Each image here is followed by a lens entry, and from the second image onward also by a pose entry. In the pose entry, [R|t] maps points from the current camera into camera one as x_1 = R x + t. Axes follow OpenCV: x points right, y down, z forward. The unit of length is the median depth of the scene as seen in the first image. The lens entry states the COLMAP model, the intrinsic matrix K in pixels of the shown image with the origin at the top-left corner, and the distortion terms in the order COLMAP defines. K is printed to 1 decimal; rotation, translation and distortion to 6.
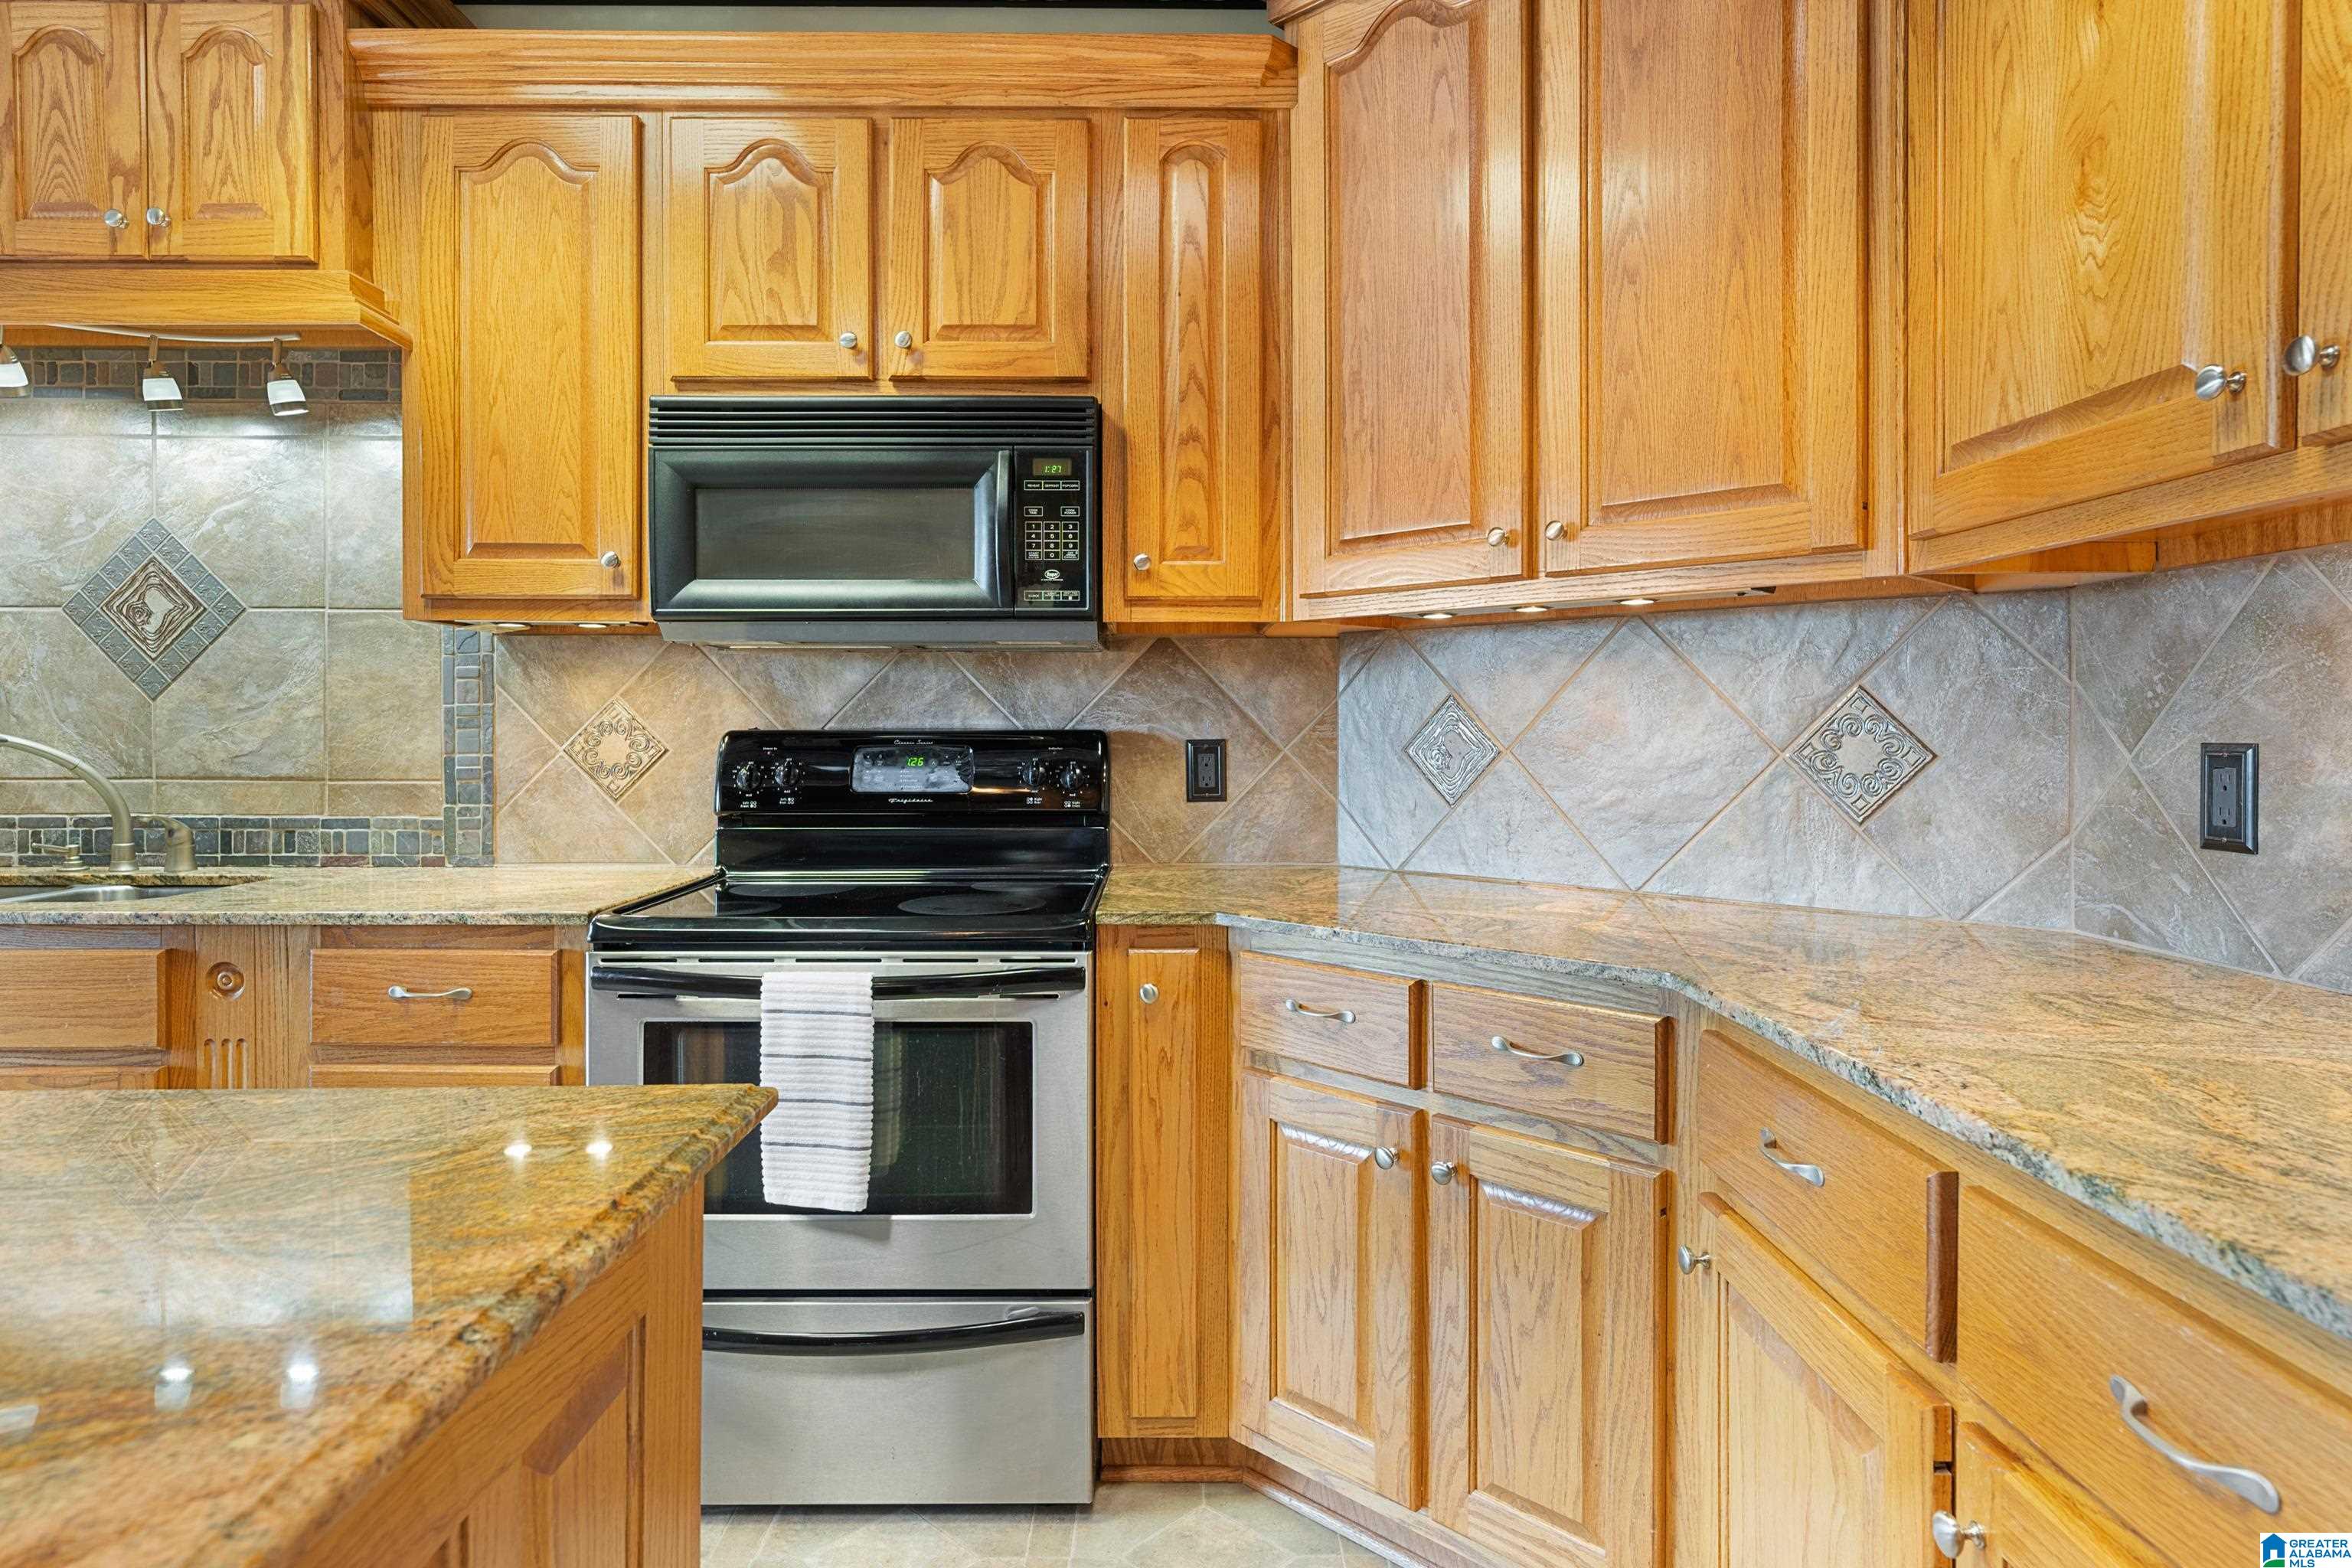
lens RADIAL K [[1350.7, 0, 1173.7], [0, 1350.7, 912.2], [0, 0, 1]] dist [0.003697, 0.000449]
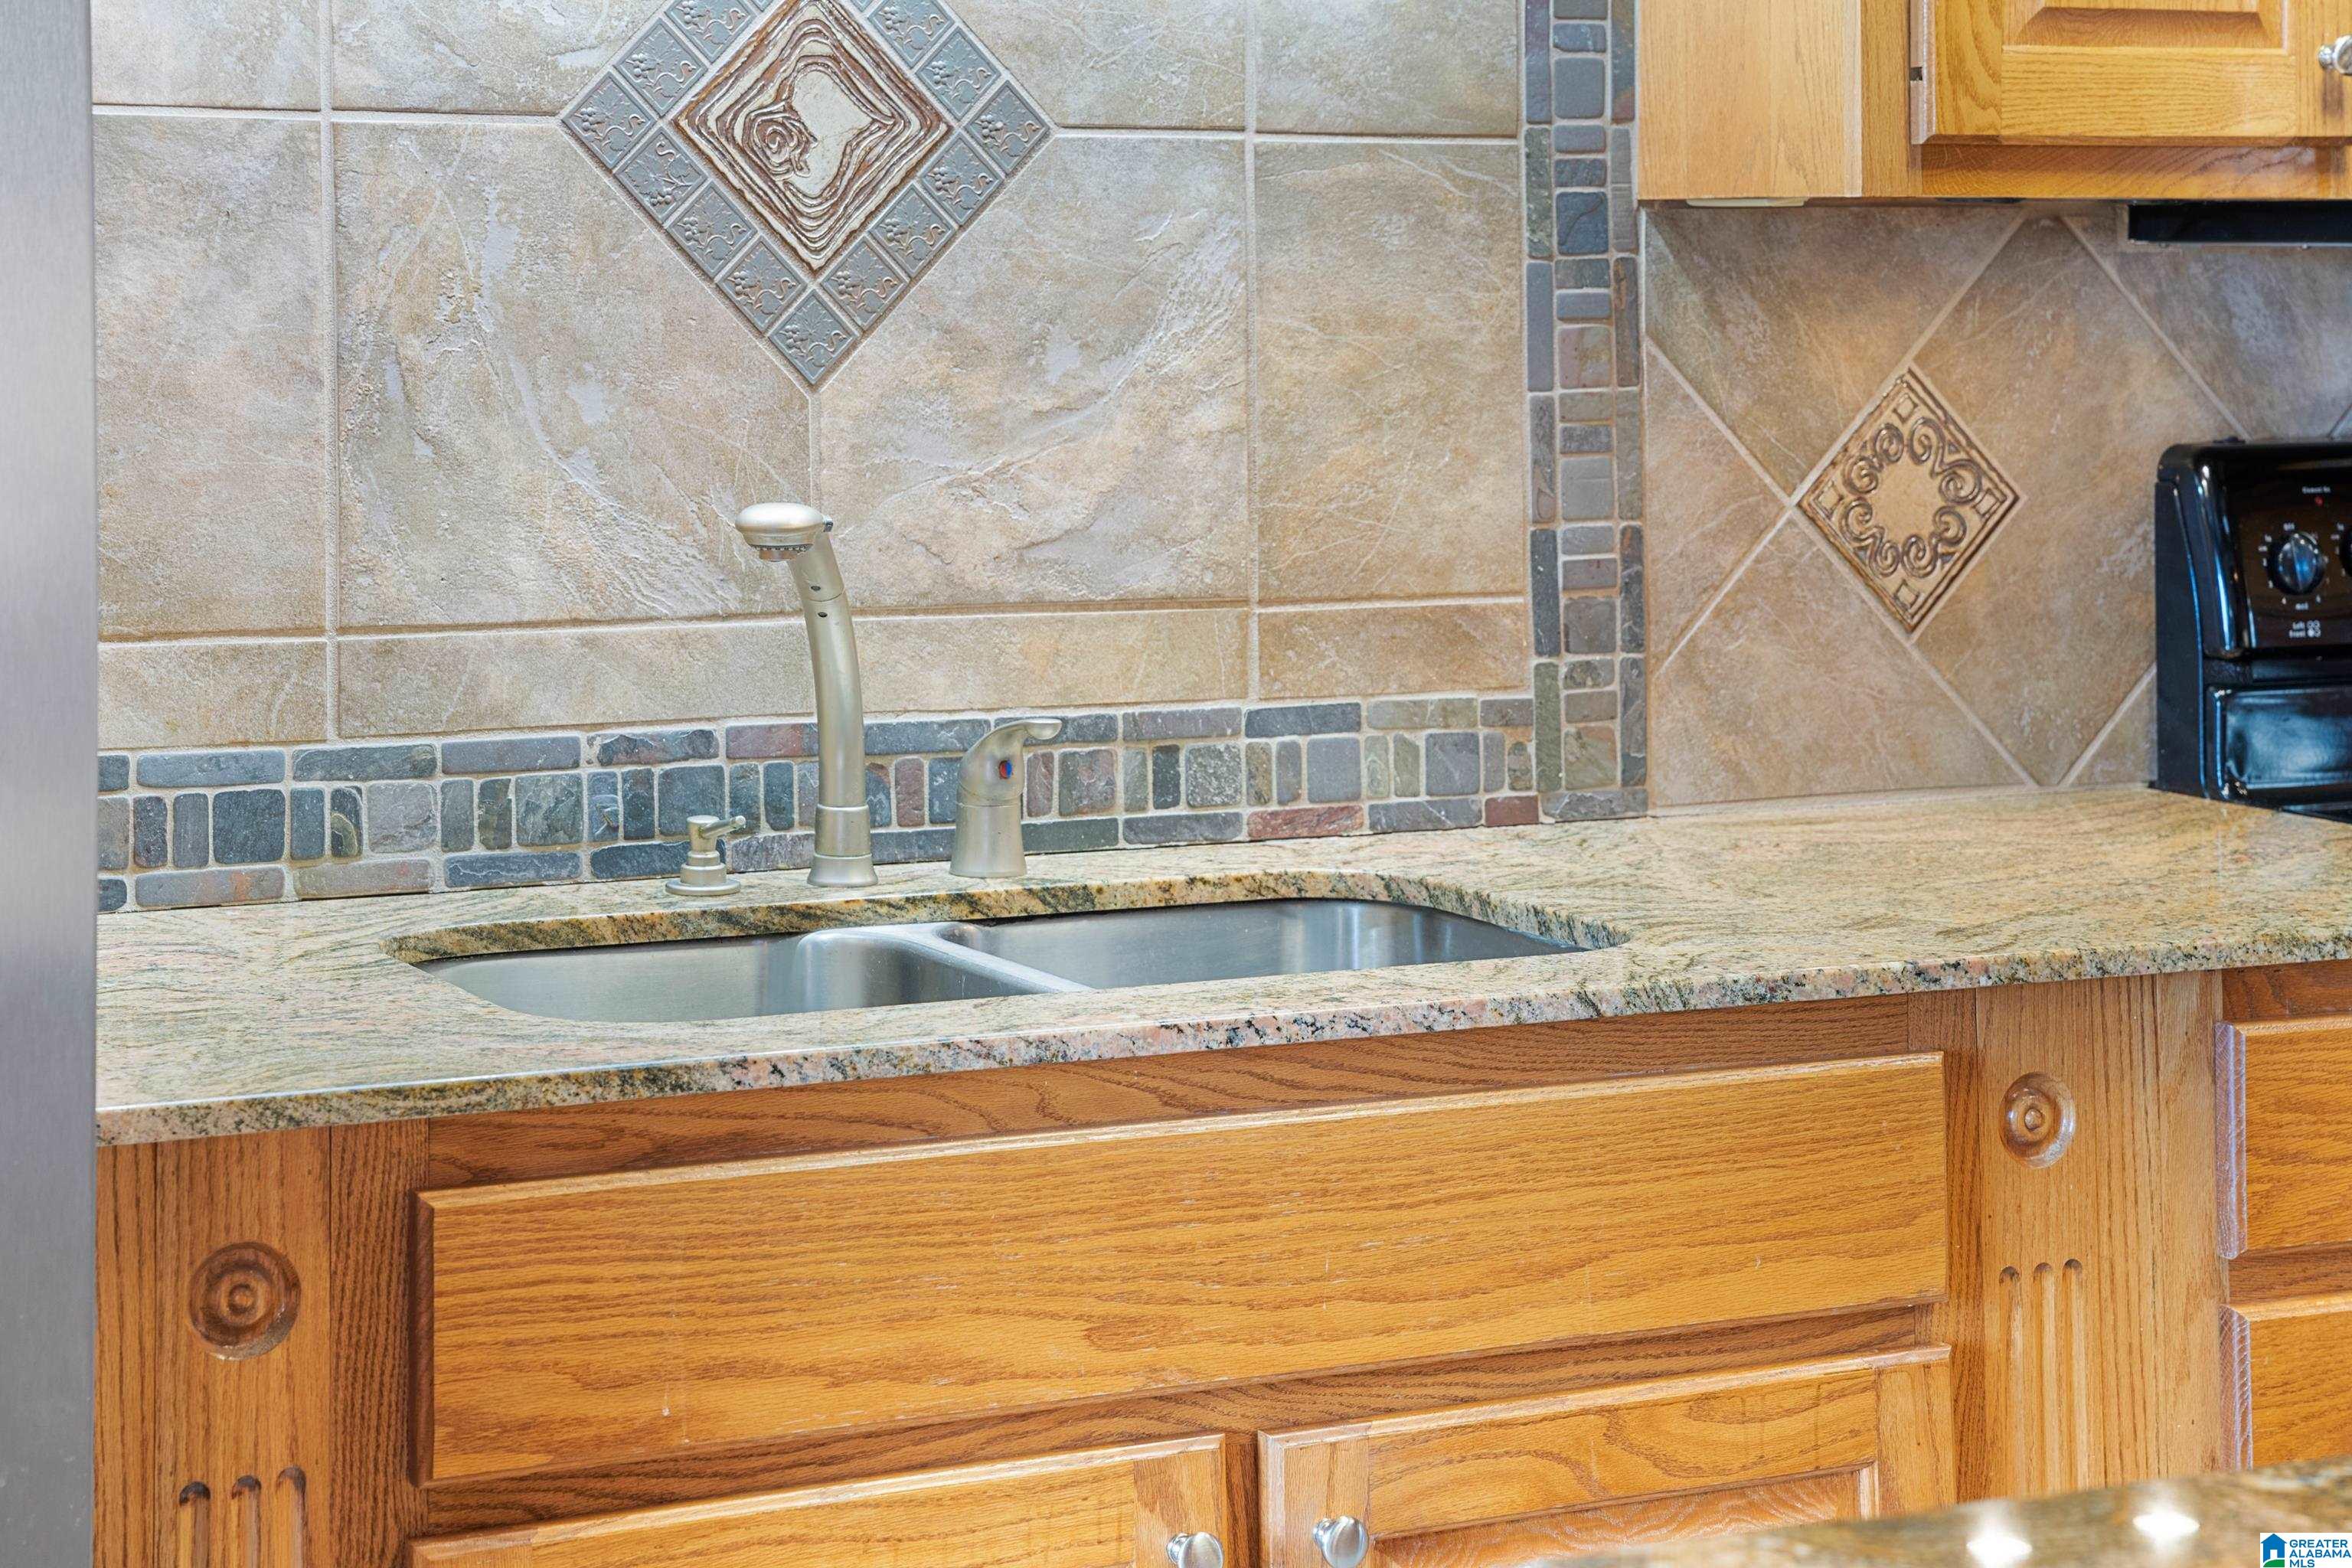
lens RADIAL K [[4755.0, 0, 1176.1], [0, 4755.0, 779.7], [0, 0, 1]] dist [0.237619, 0.000000]
pose [[0.887049, -0.049303, 0.459035, -1.237651], [0.055866, 0.998438, -0.000718, -0.050495], [-0.458283, 0.026281, 0.888418, -0.127957]]
